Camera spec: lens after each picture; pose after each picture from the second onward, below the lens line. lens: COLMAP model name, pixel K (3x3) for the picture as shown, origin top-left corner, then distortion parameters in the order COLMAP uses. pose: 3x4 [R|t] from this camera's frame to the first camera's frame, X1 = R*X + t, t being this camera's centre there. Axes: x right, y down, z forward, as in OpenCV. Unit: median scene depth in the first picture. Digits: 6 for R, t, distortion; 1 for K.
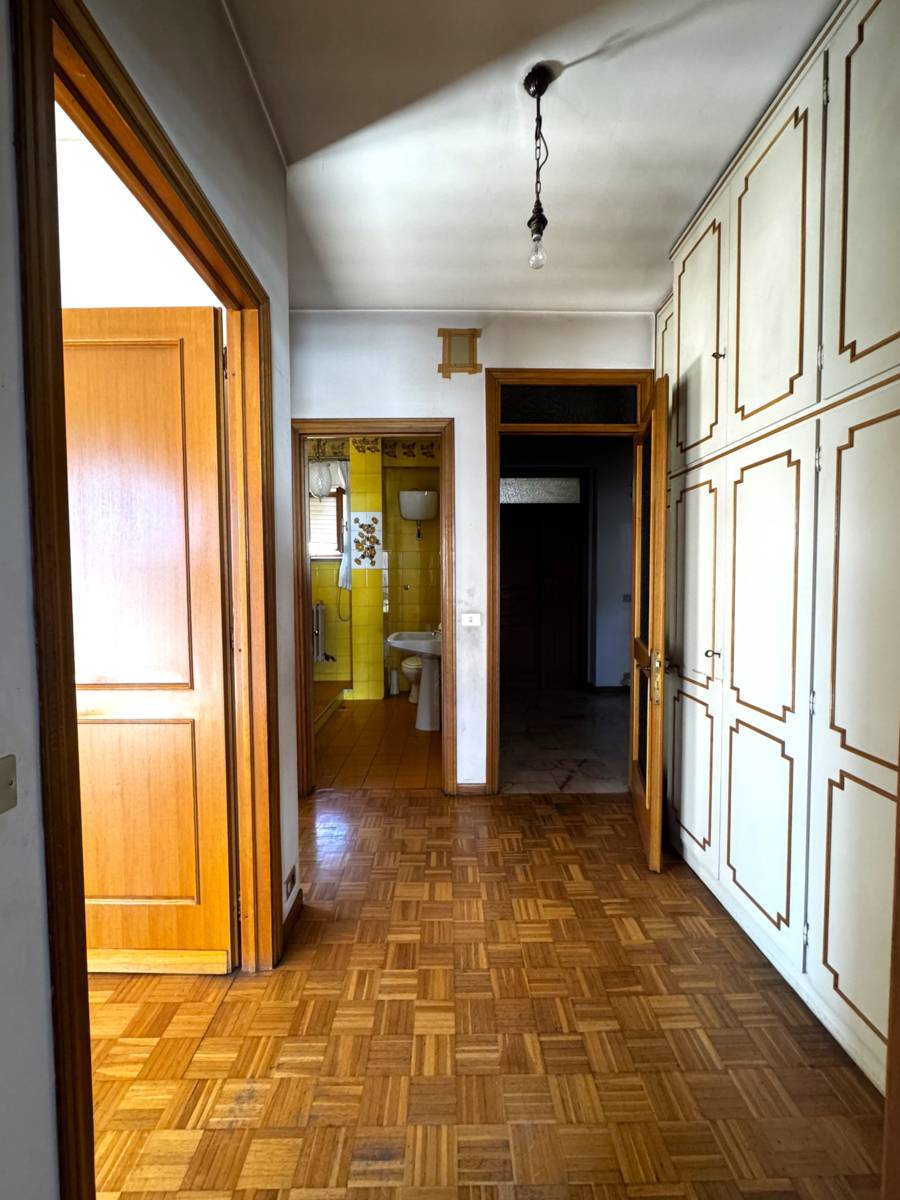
lens RADIAL K [[494.8, 0, 454.7], [0, 494.8, 599.4], [0, 0, 1]] dist [-0.006248, 0.000241]
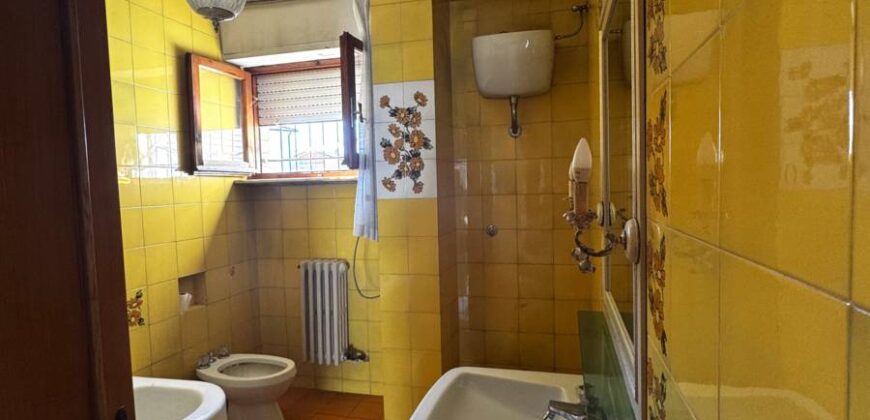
lens RADIAL K [[487.6, 0, 430.0], [0, 487.6, 215.0], [0, 0, 1]] dist [-0.010811, 0.004568]
pose [[0.959543, -0.002694, -0.281549, -0.018586], [0.004136, 0.999981, 0.004526, -0.048231], [0.281532, -0.005507, 0.959536, 0.543976]]
